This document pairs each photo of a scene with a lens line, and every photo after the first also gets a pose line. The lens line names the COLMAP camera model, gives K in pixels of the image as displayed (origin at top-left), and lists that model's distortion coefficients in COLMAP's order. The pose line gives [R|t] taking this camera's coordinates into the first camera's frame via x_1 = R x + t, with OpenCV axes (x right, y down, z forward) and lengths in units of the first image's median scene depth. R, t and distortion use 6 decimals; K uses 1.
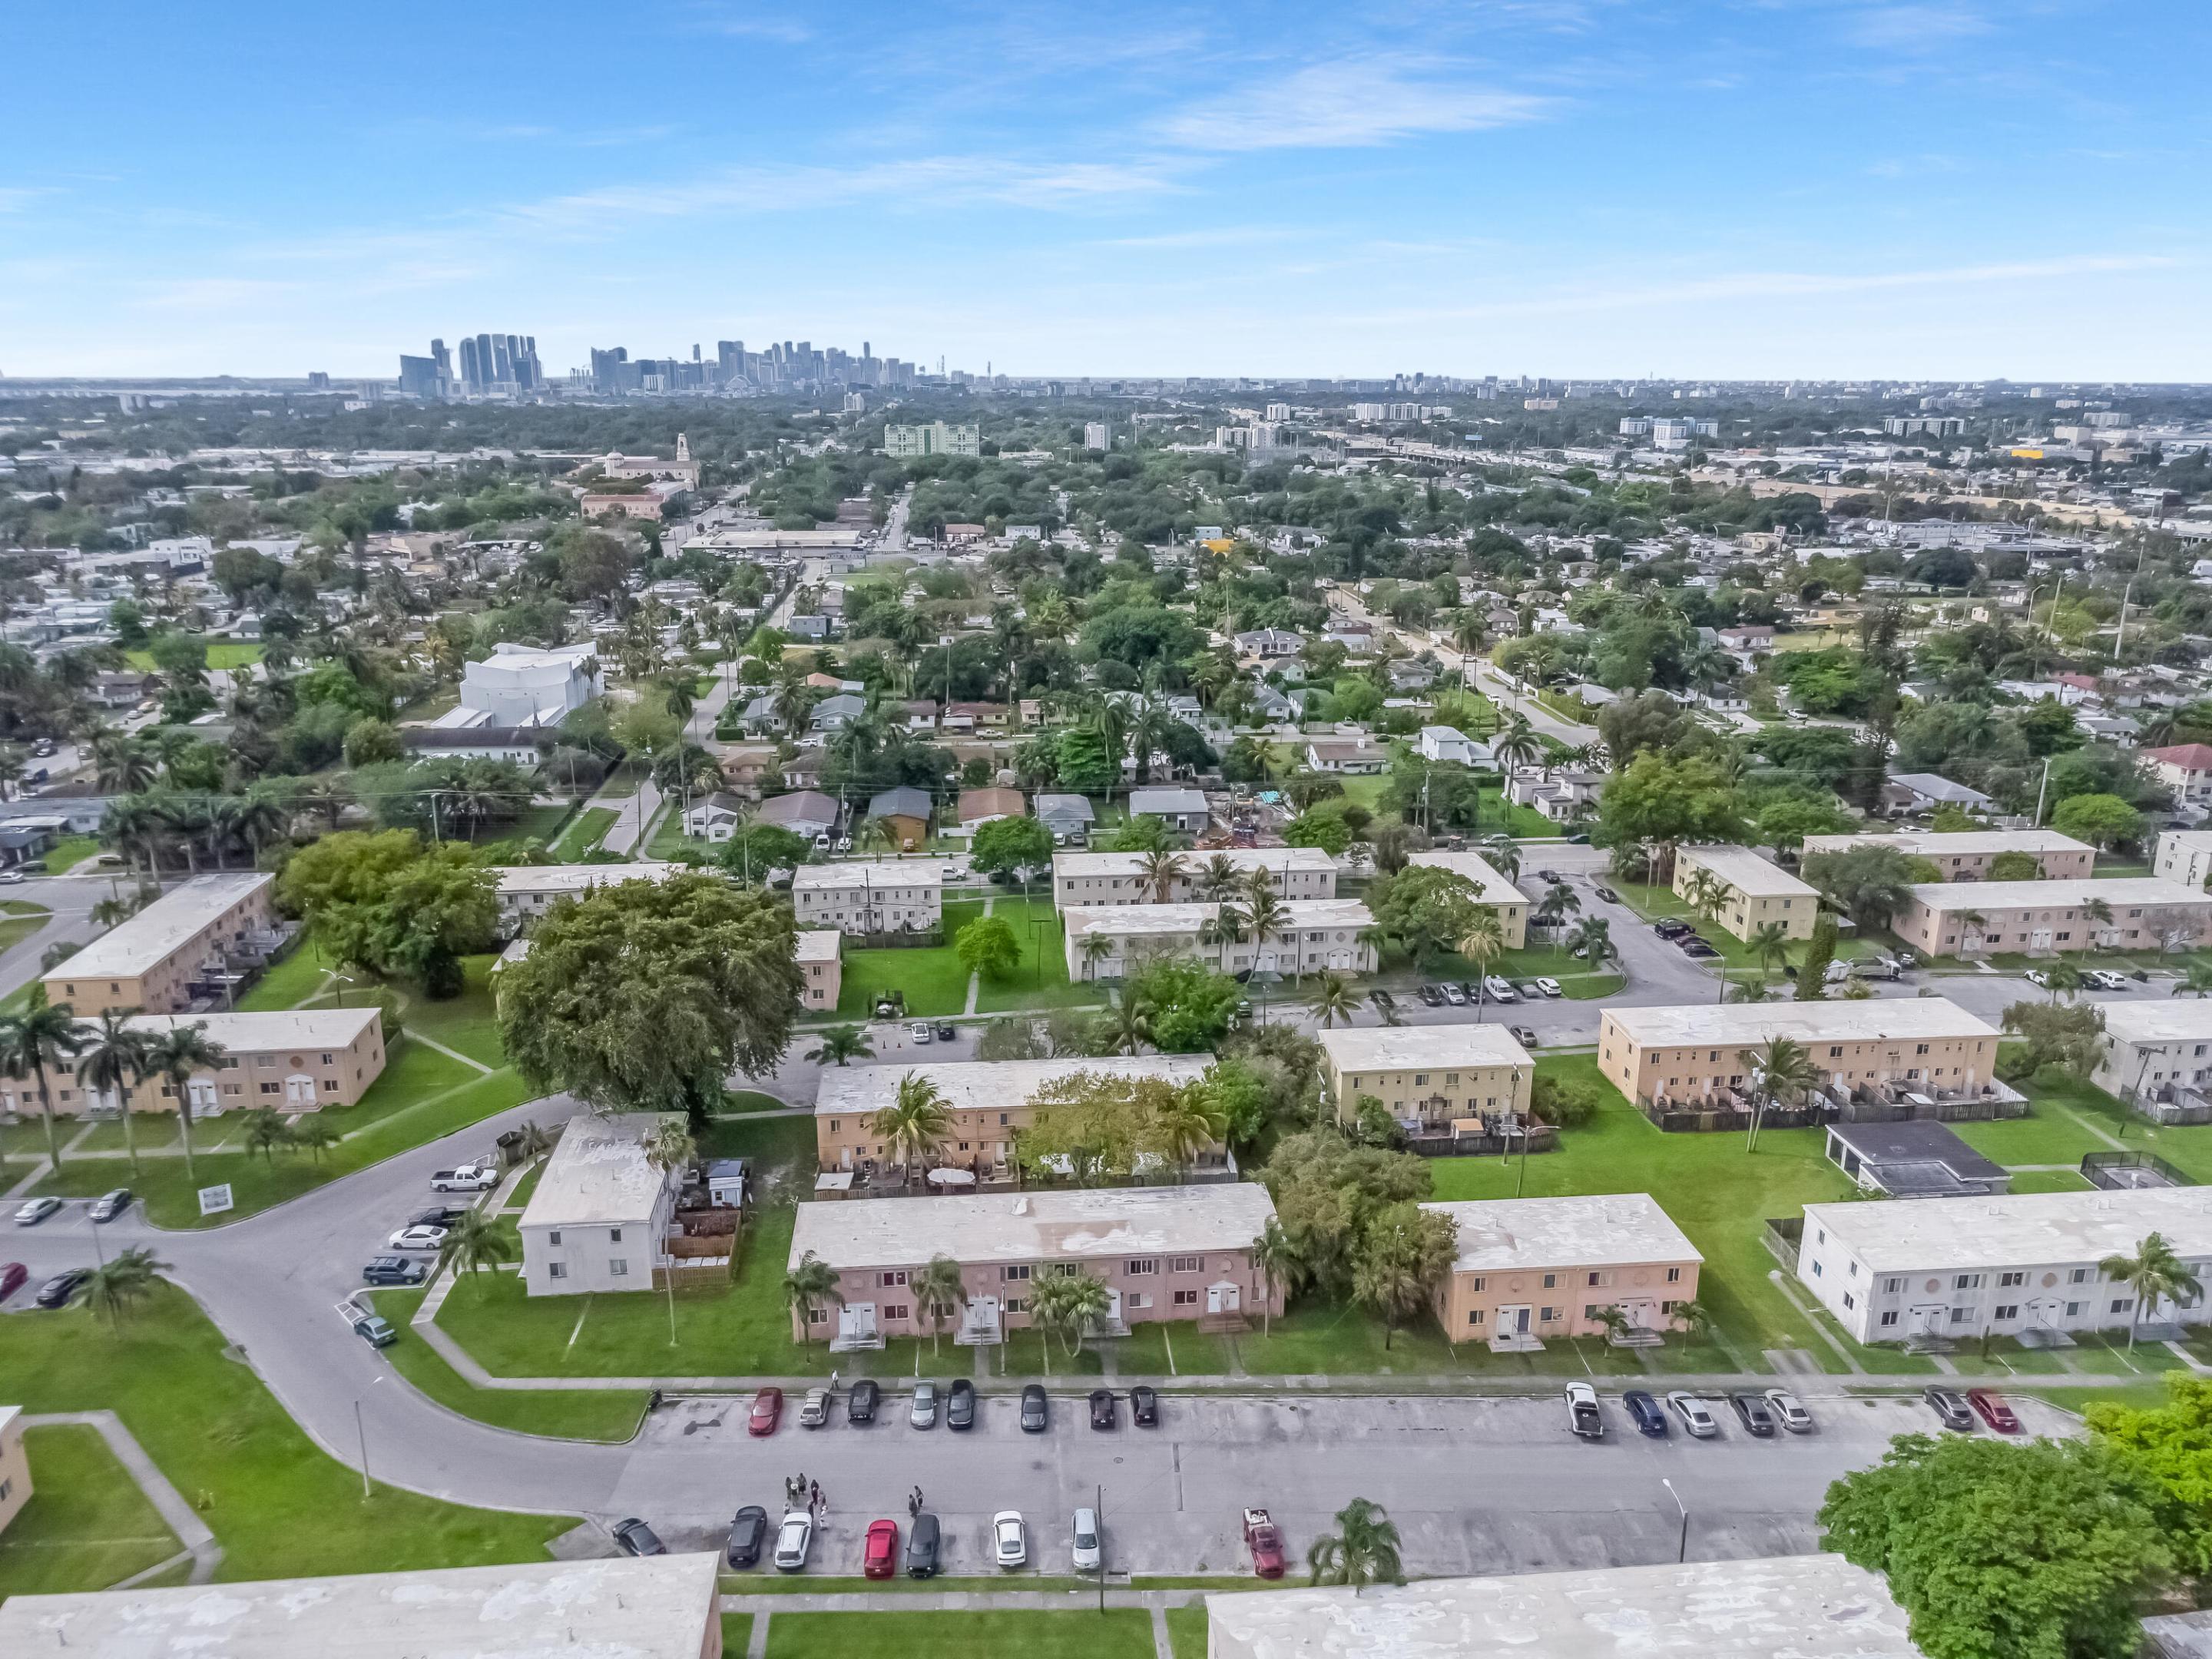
lens RADIAL K [[1601.2, 0, 1114.5], [0, 1601.2, 812.6], [0, 0, 1]] dist [0.020414, -0.017618]
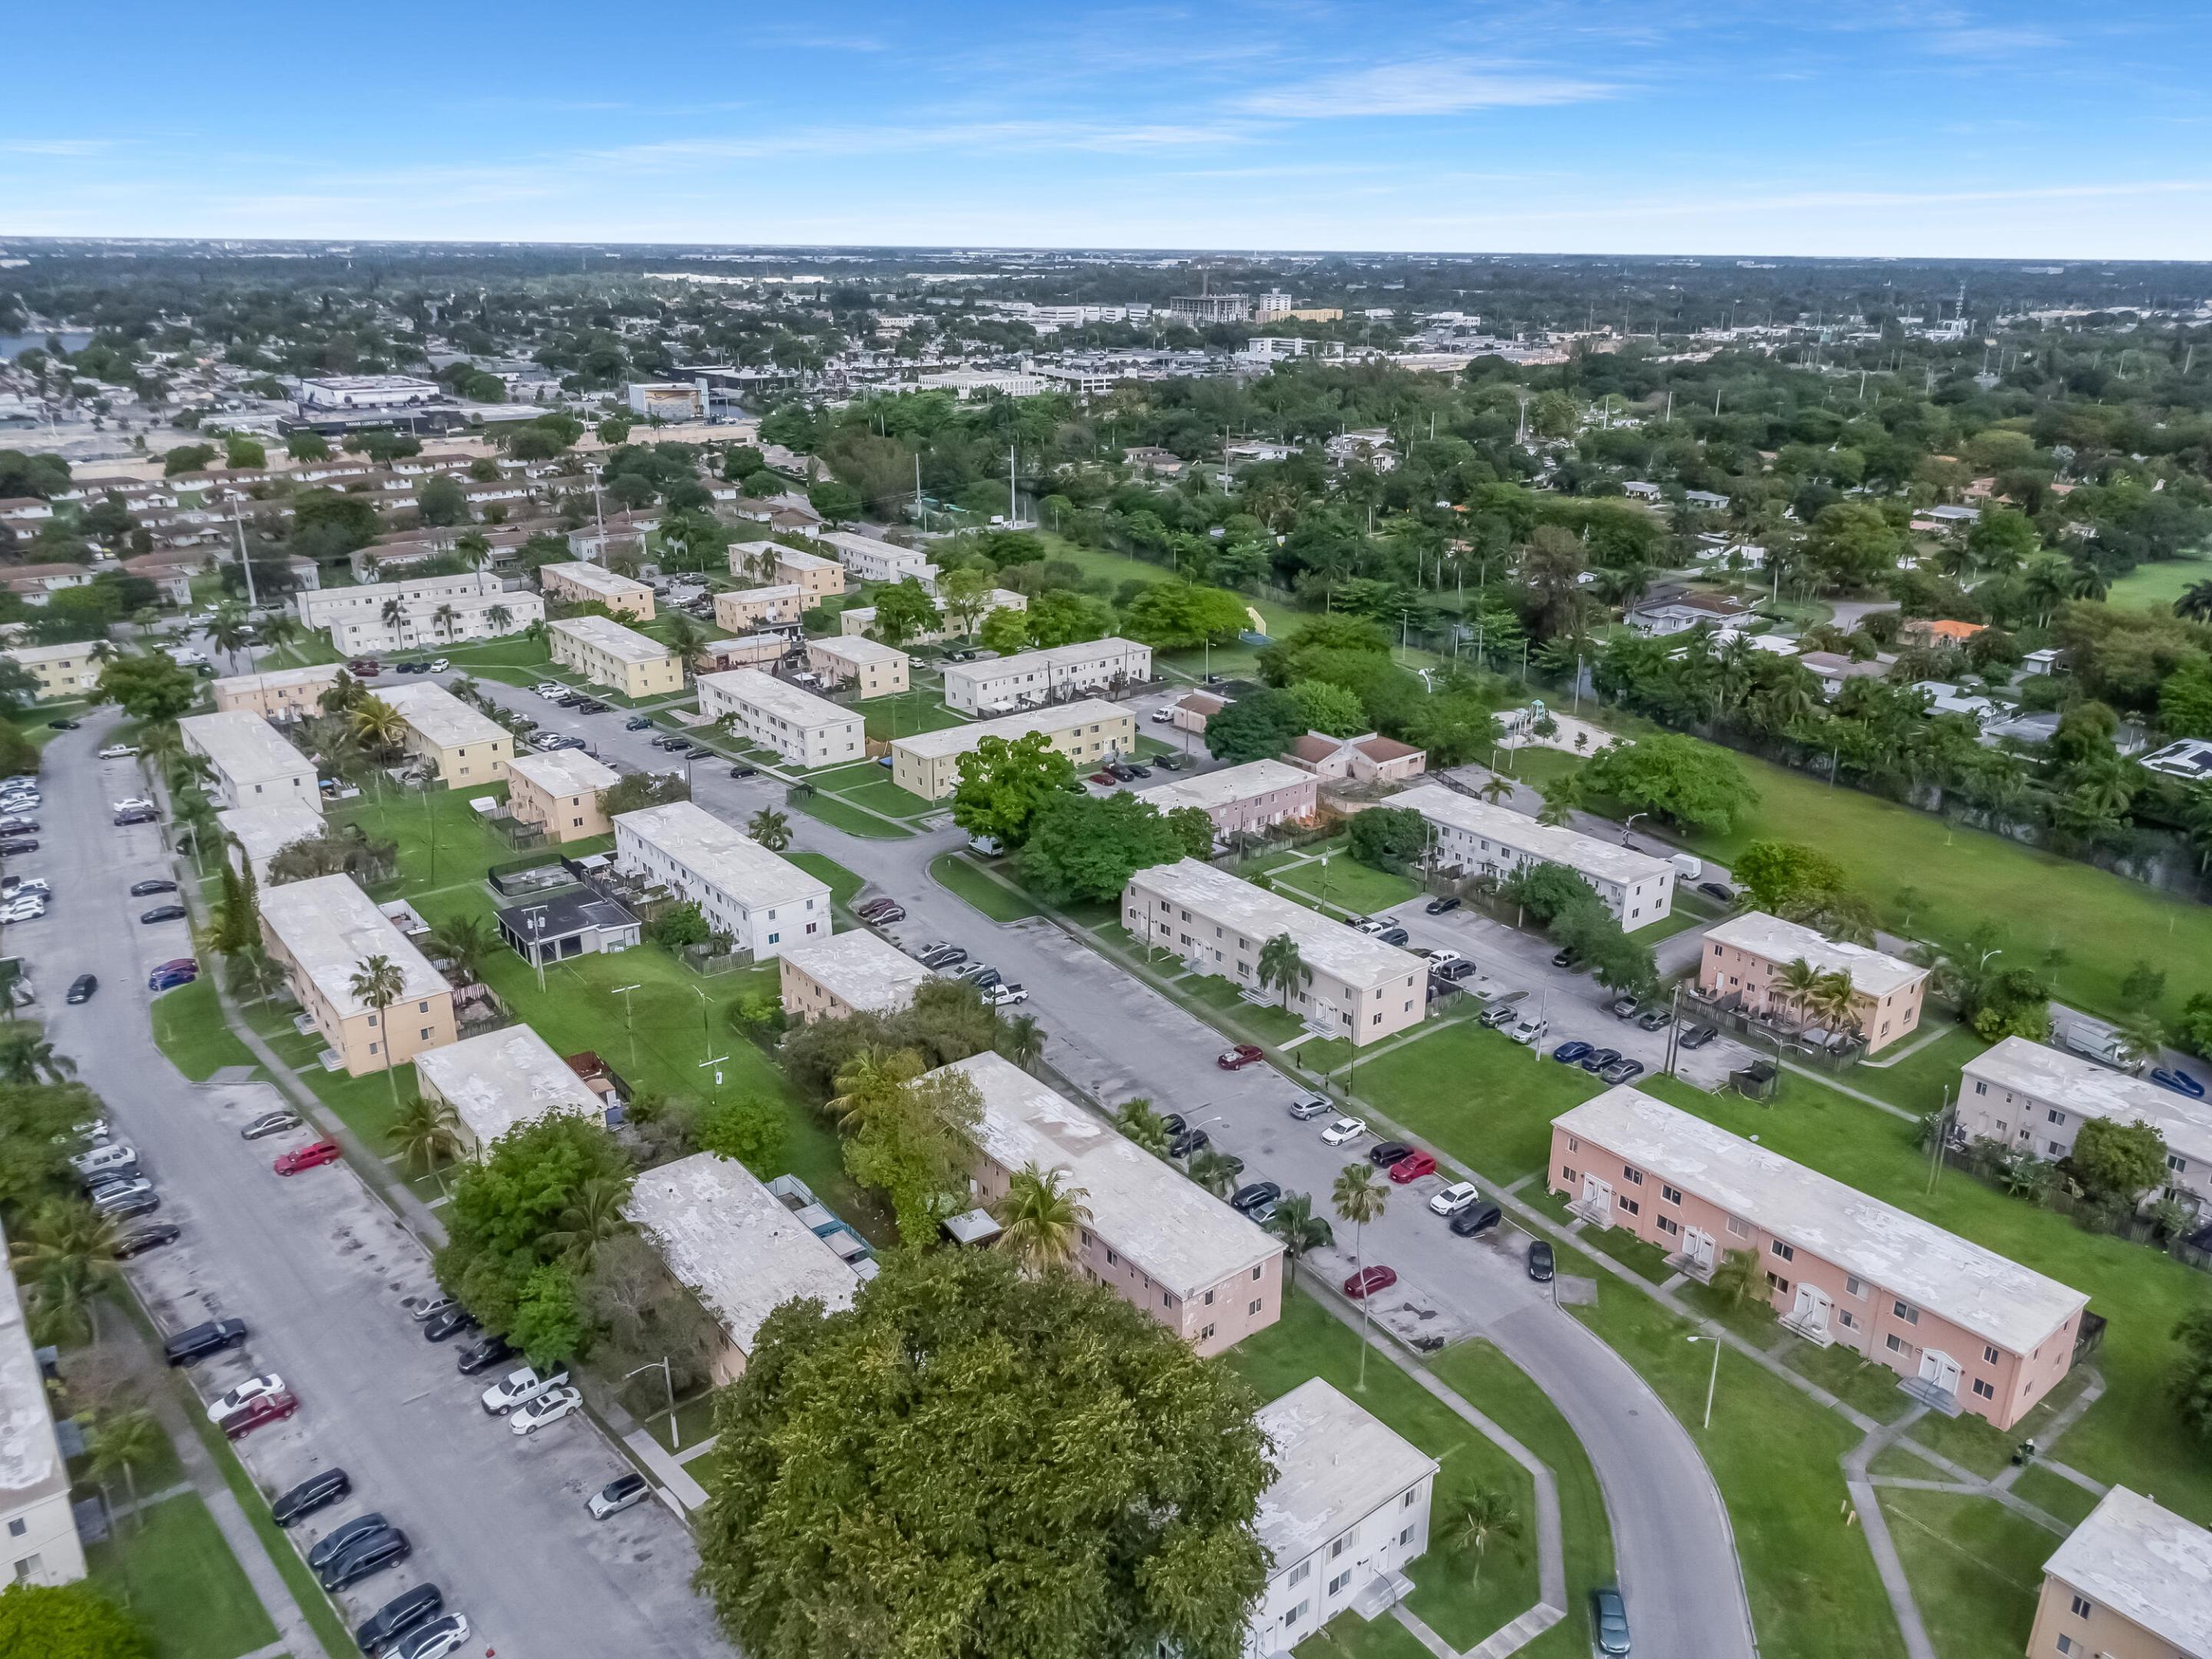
lens RADIAL K [[1601.2, 0, 1114.5], [0, 1601.2, 812.6], [0, 0, 1]] dist [0.020414, -0.017618]
pose [[-0.543284, -0.290077, 0.787844, -0.604065], [0.214308, 0.859408, 0.464209, -0.299843], [-0.811735, 0.421039, -0.404737, 0.985540]]
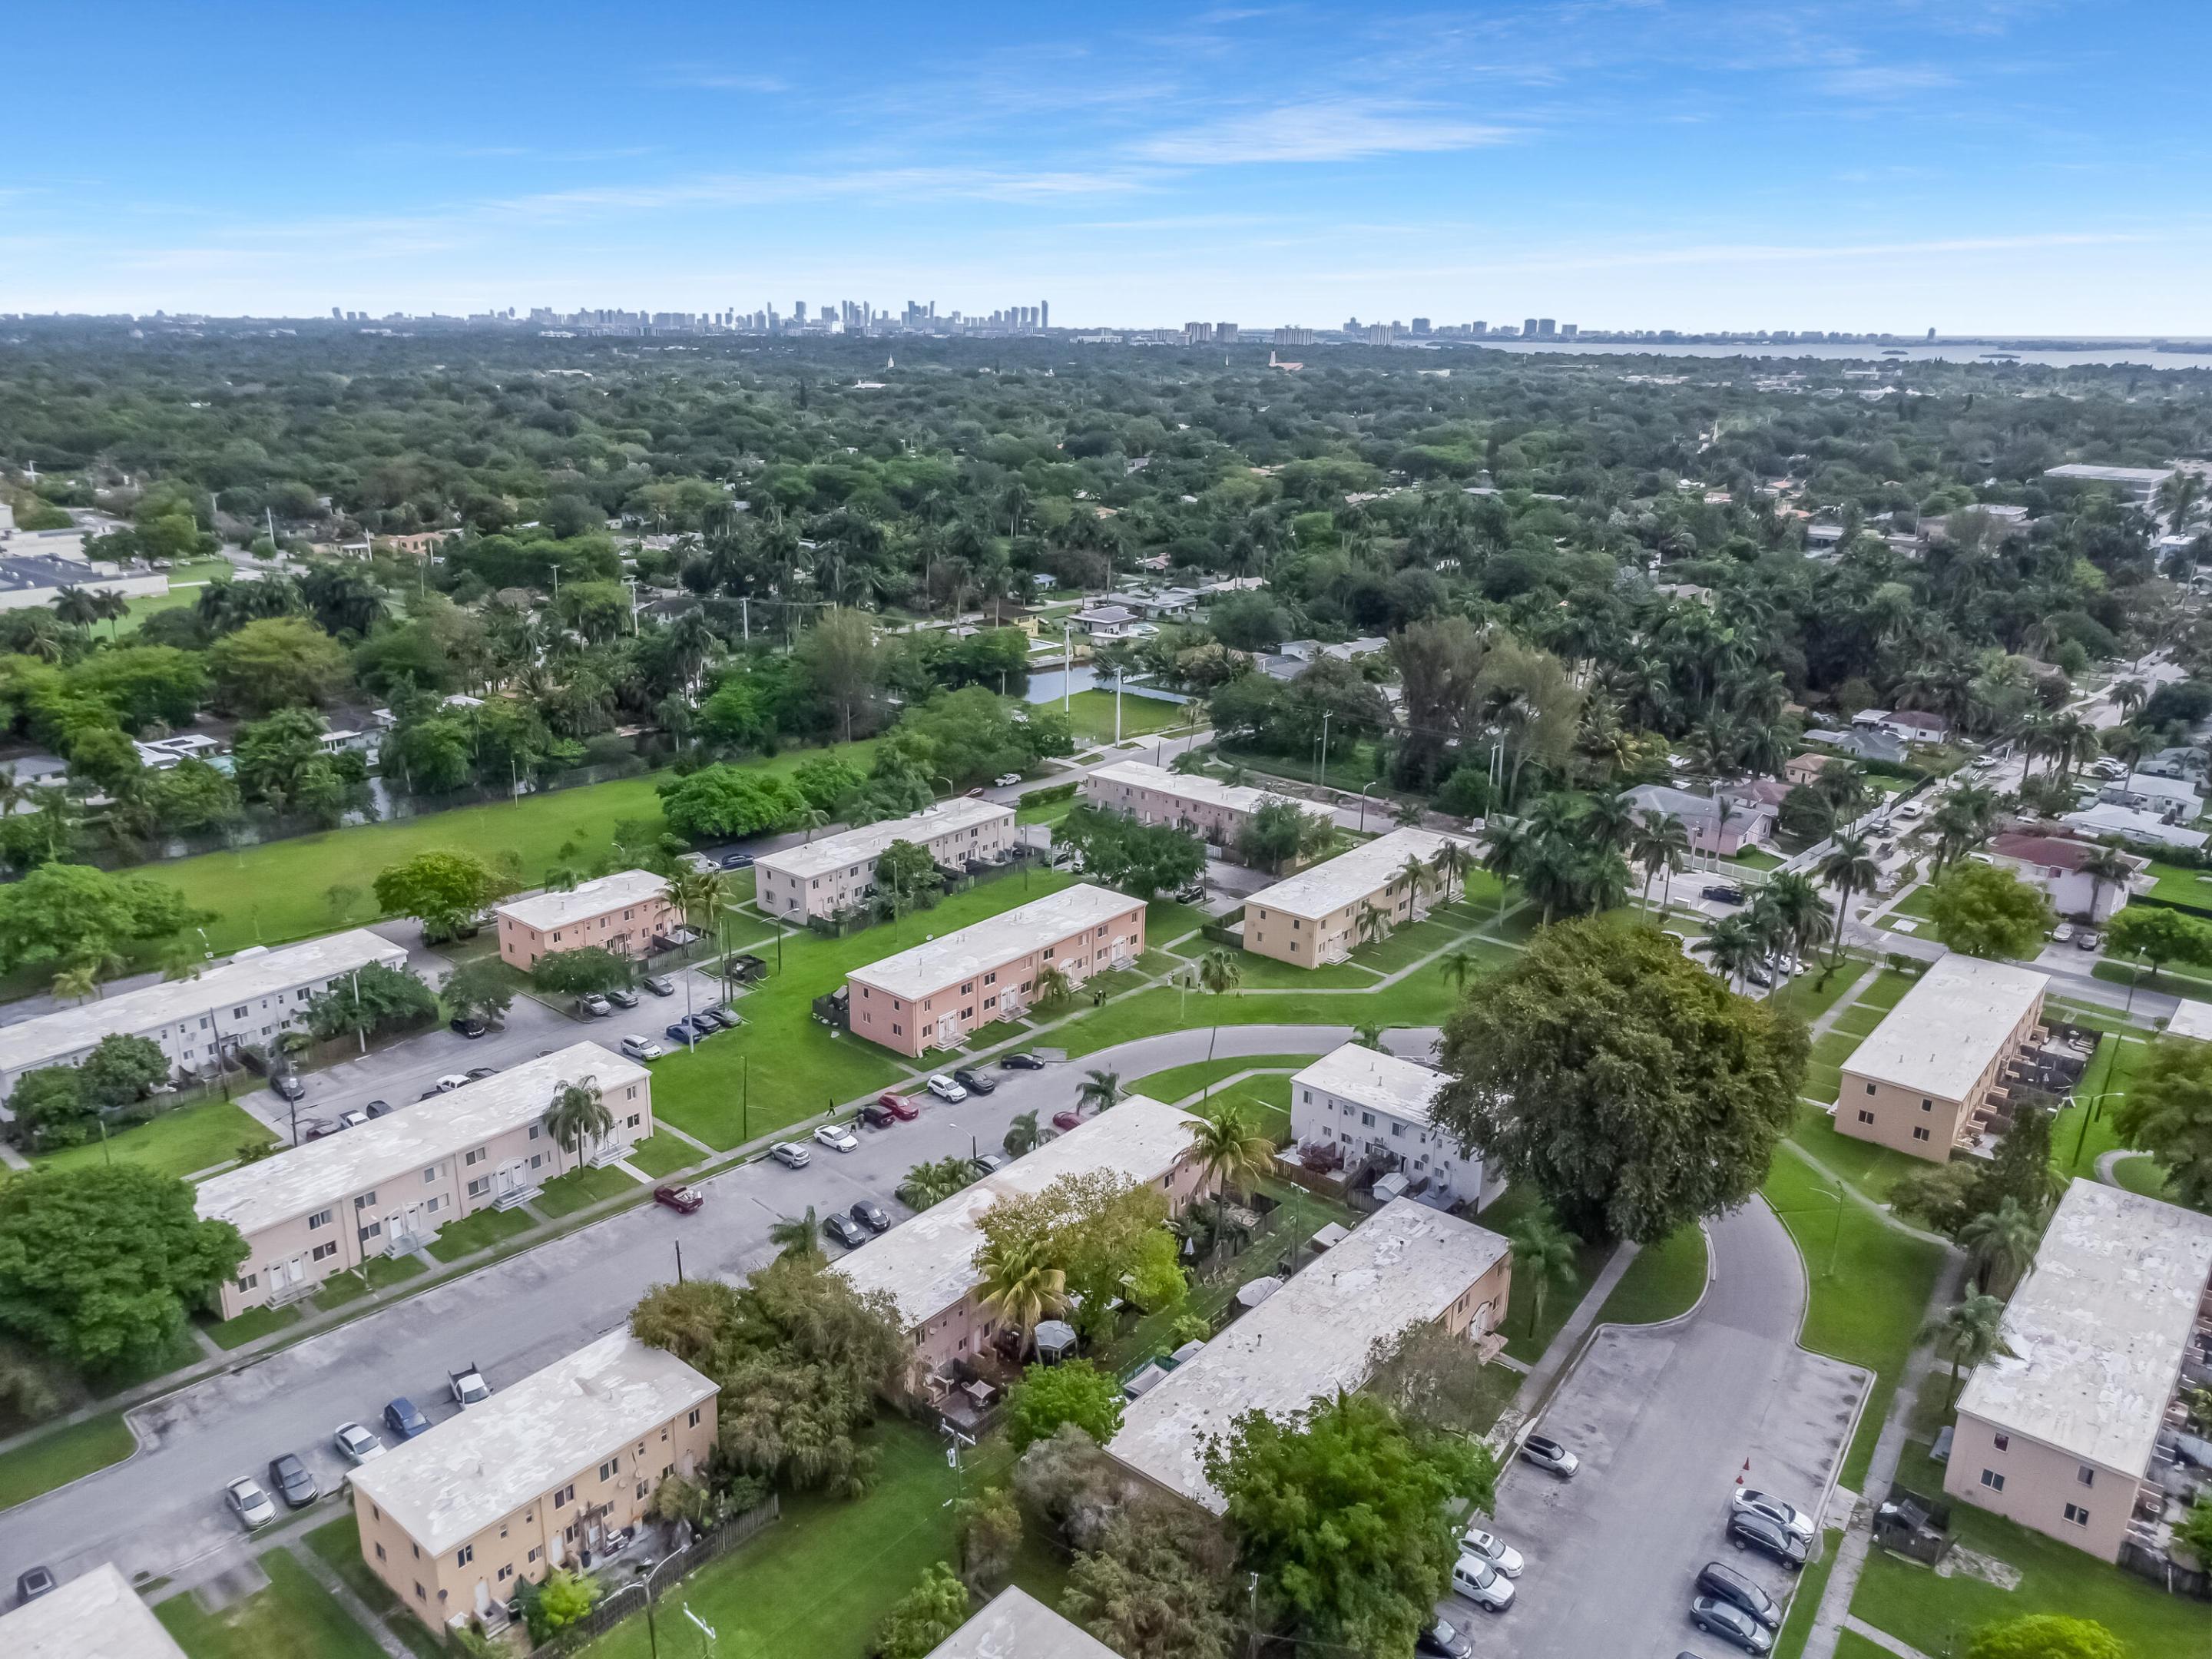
lens RADIAL K [[1619.2, 0, 1066.9], [0, 1619.2, 812.8], [0, 0, 1]] dist [0.013091, -0.005286]
pose [[-0.728706, 0.192894, -0.657099, 0.419588], [-0.193157, 0.862663, 0.467443, -0.321378], [0.657022, 0.467552, -0.591369, 1.135672]]
